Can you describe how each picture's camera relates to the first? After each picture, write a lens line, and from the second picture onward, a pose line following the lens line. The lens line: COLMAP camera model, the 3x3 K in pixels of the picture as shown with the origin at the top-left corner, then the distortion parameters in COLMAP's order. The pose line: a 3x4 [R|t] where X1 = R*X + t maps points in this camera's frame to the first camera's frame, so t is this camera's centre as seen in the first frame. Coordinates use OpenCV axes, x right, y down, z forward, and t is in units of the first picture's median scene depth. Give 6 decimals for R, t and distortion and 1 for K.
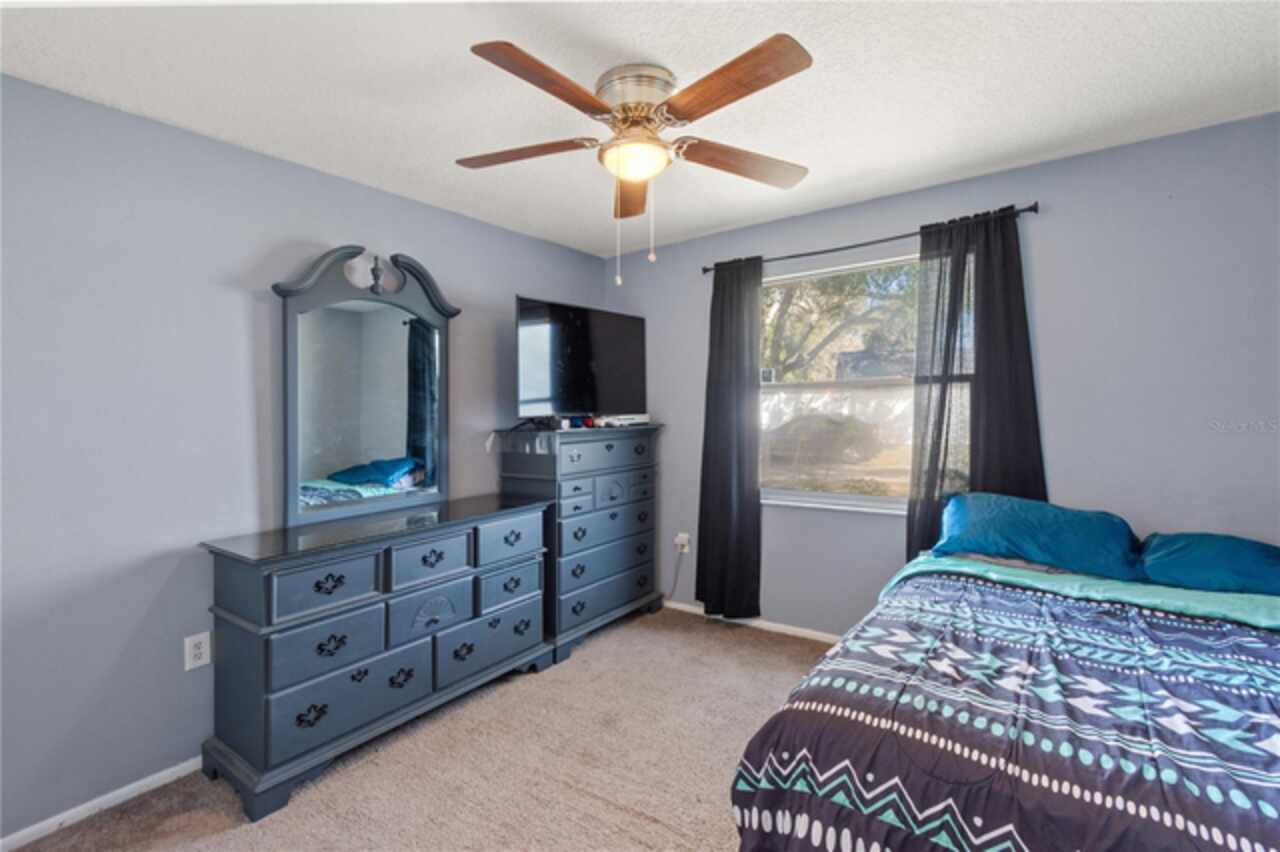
lens RADIAL K [[588.6, 0, 642.5], [0, 588.6, 397.3], [0, 0, 1]] dist [-0.000822, -0.000202]
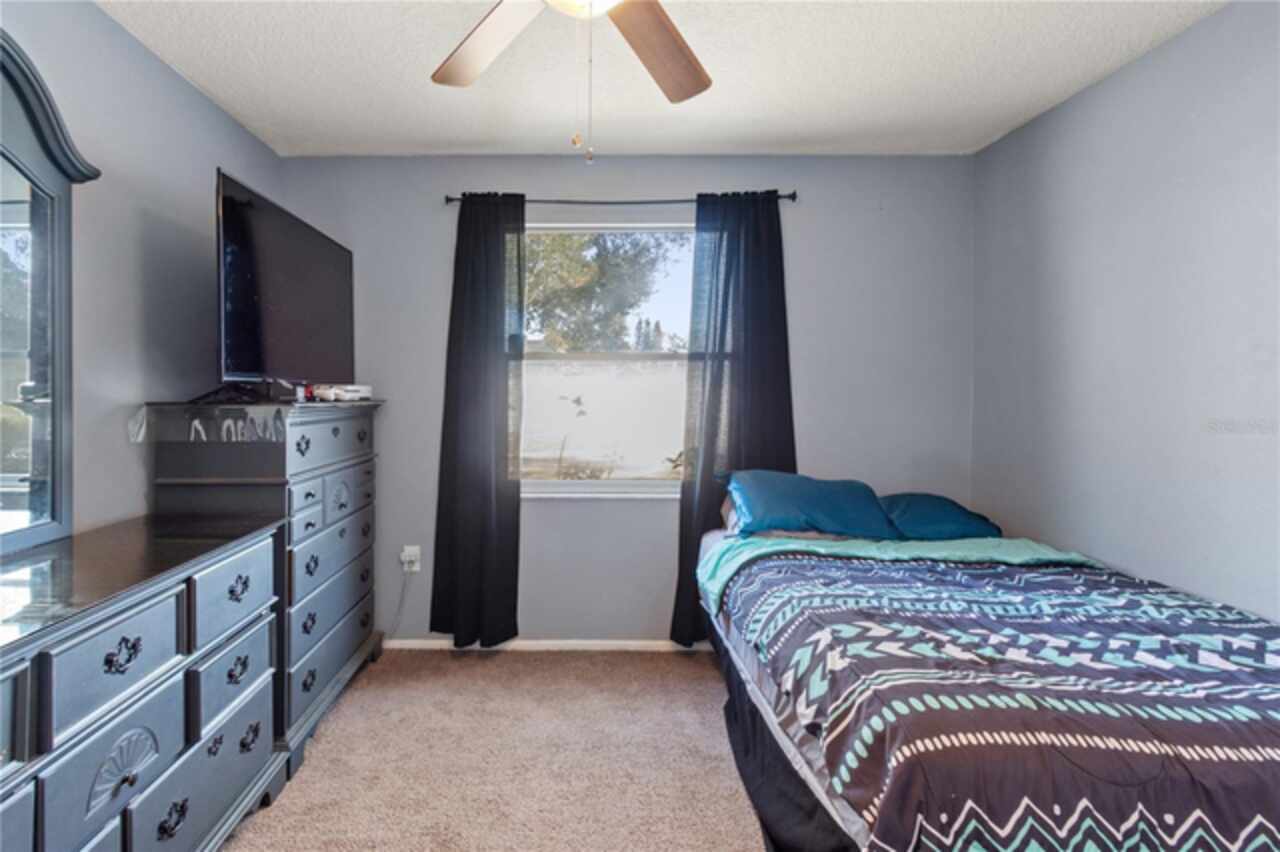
lens RADIAL K [[640.5, 0, 639.8], [0, 640.5, 395.8], [0, 0, 1]] dist [0.001203, -0.001132]
pose [[0.816339, 0.015600, 0.577363, -0.252348], [-0.028276, 0.999516, 0.012974, 0.031563], [-0.576881, -0.026916, 0.816385, 0.258541]]
